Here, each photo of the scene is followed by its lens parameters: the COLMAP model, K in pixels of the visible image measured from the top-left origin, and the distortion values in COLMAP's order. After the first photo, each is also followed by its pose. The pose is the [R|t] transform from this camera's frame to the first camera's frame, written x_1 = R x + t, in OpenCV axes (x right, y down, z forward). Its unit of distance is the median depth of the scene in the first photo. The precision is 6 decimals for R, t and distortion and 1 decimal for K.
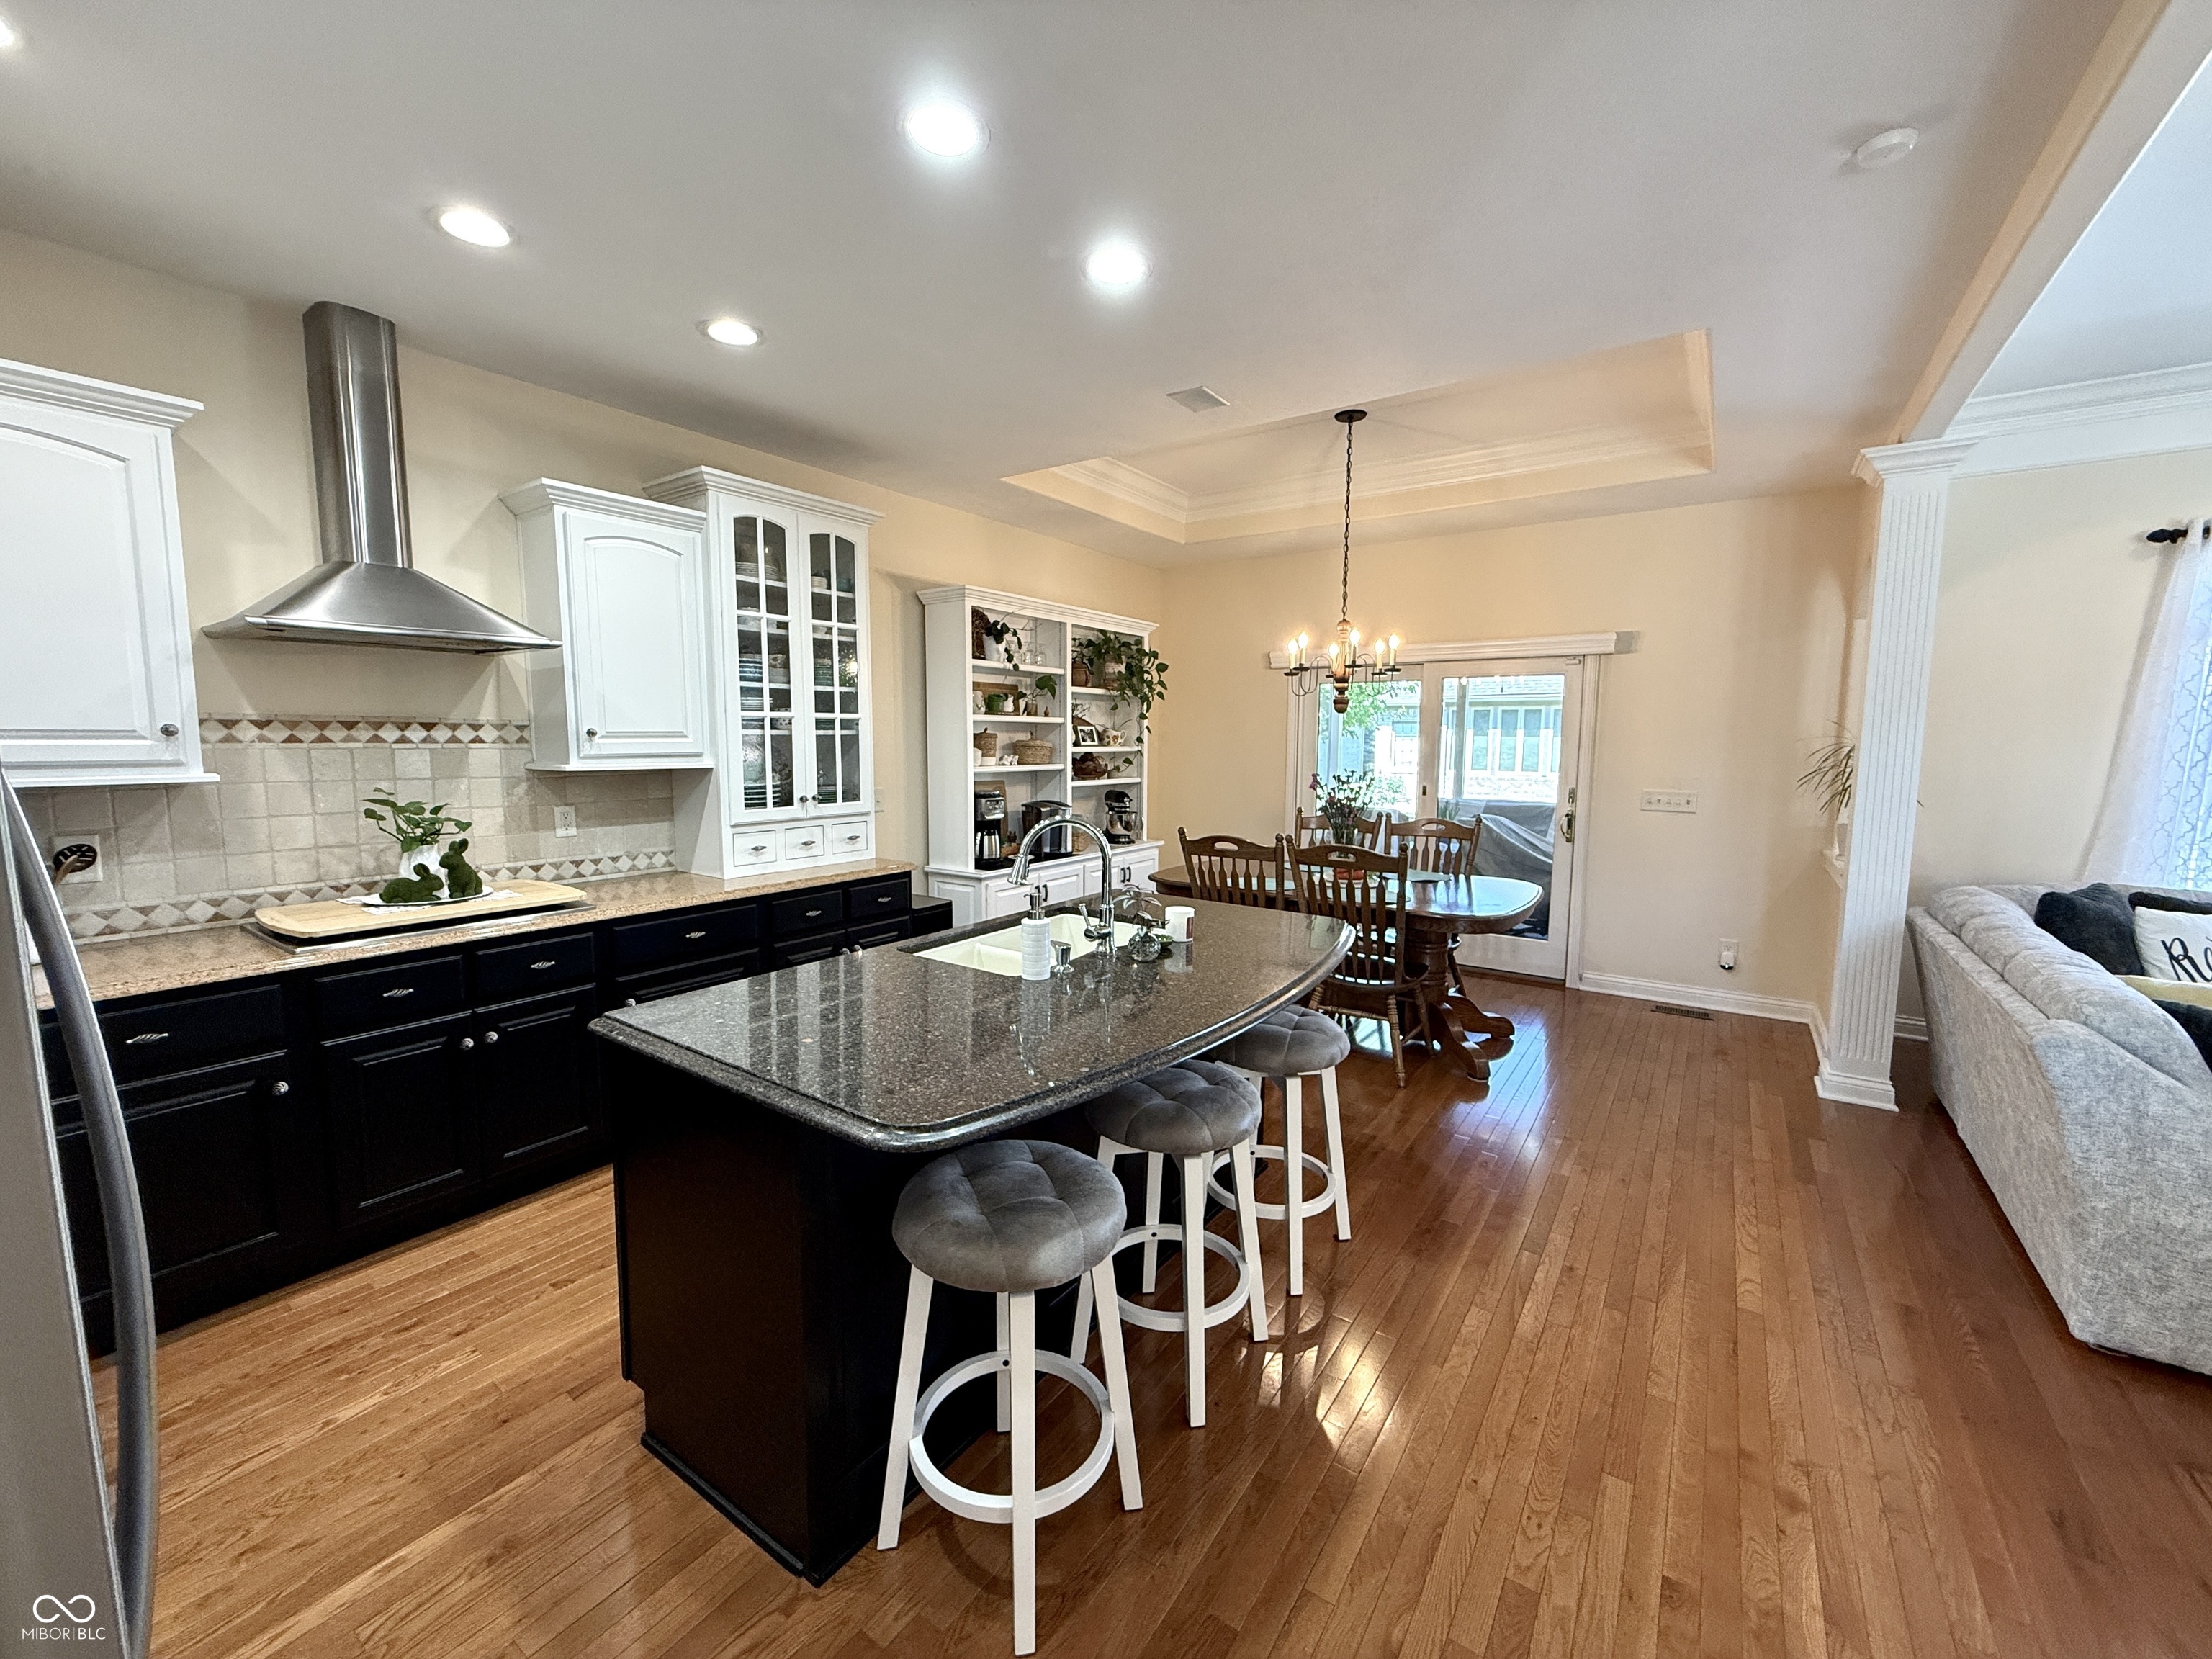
lens RADIAL K [[881.5, 0, 1103.1], [0, 881.5, 824.9], [0, 0, 1]] dist [0.000603, -0.000293]
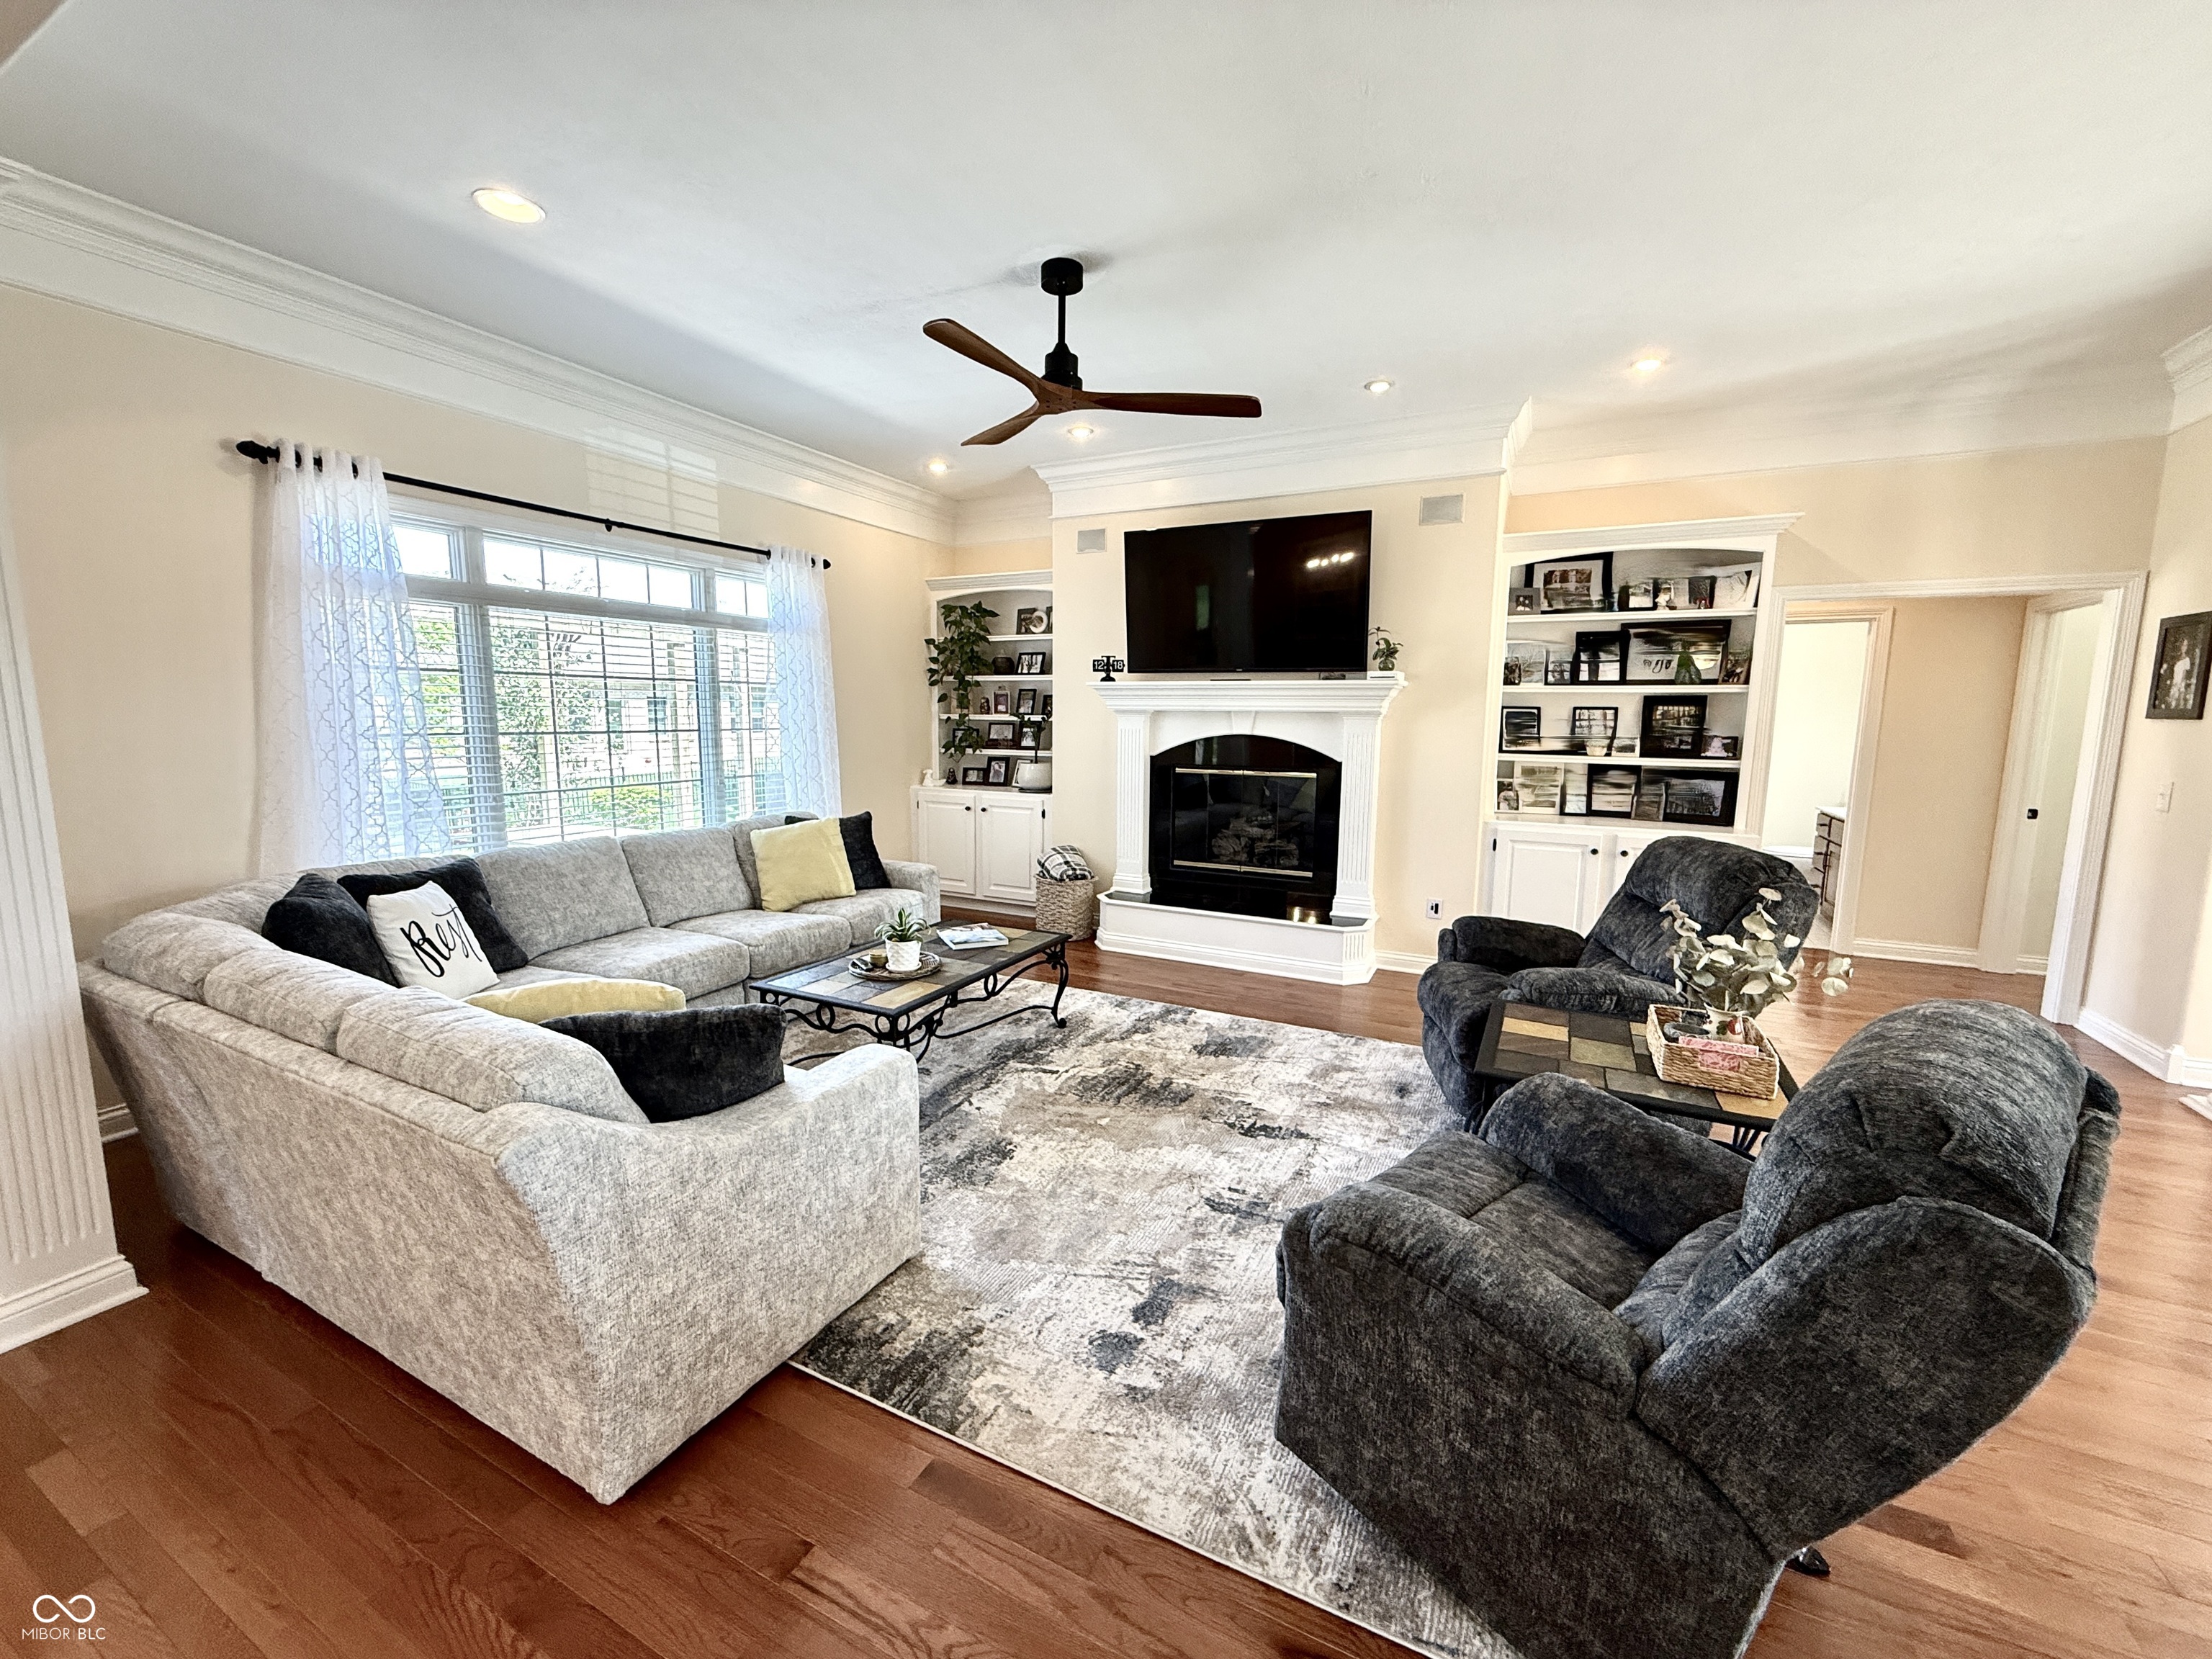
lens RADIAL K [[881.5, 0, 1094.4], [0, 881.5, 824.1], [0, 0, 1]] dist [0.000603, -0.000293]
pose [[-0.139278, -0.134209, 0.981116, 0.217913], [0.090411, 0.984912, 0.147563, -0.029826], [-0.986117, 0.109256, -0.125043, 0.345506]]
